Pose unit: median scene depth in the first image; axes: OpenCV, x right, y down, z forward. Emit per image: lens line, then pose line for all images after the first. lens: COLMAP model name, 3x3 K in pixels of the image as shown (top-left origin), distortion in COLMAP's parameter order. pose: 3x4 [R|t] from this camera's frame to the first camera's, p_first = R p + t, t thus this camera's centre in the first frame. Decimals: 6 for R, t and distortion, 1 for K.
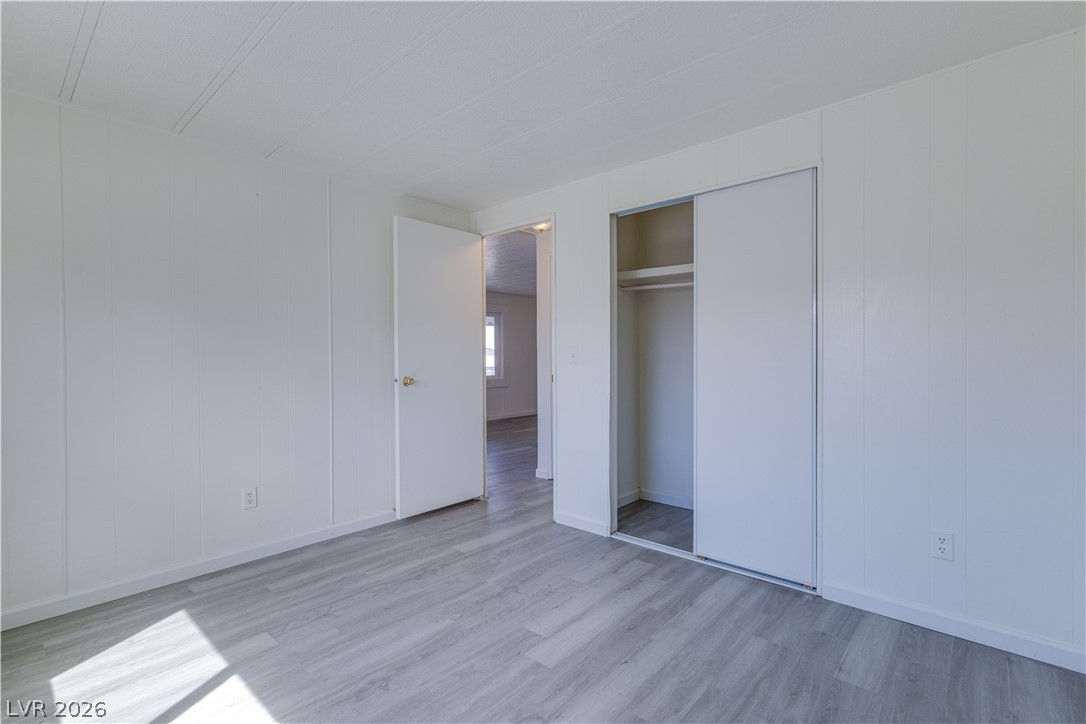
lens RADIAL K [[502.2, 0, 543.3], [0, 502.2, 360.0], [0, 0, 1]] dist [0.000284, -0.000220]
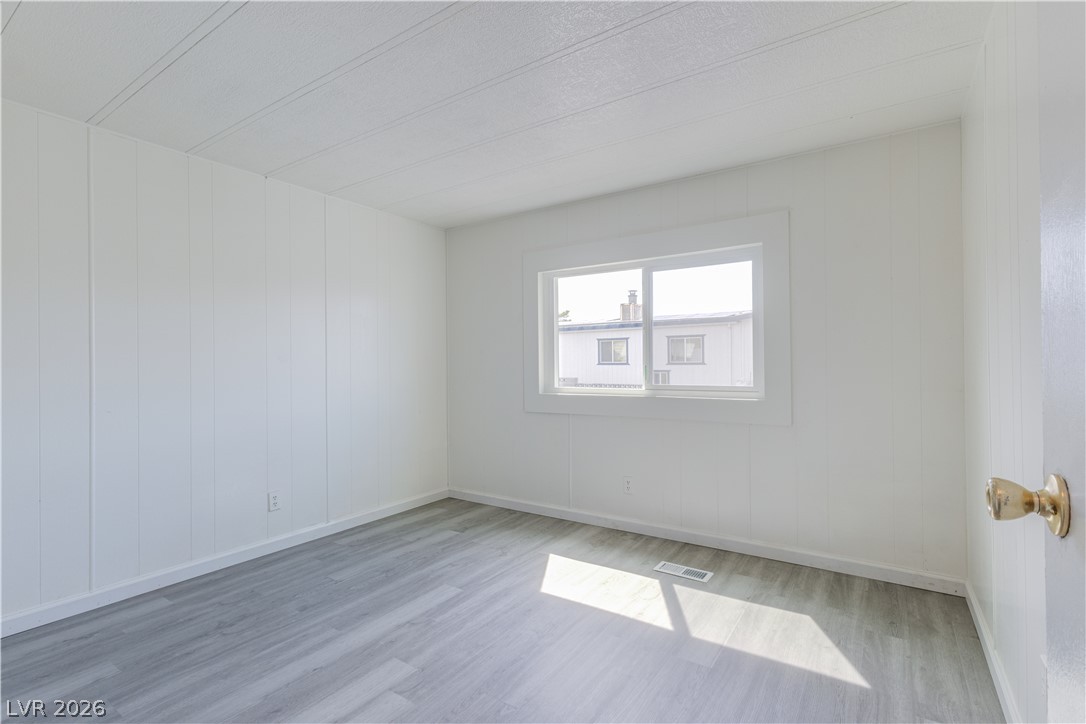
lens RADIAL K [[502.2, 0, 543.4], [0, 502.2, 361.6], [0, 0, 1]] dist [0.000284, -0.000220]
pose [[-0.990865, 0.017682, -0.133692, -0.164738], [0.016871, 0.999832, 0.007196, -0.014335], [0.133797, 0.004875, -0.990997, 2.059516]]
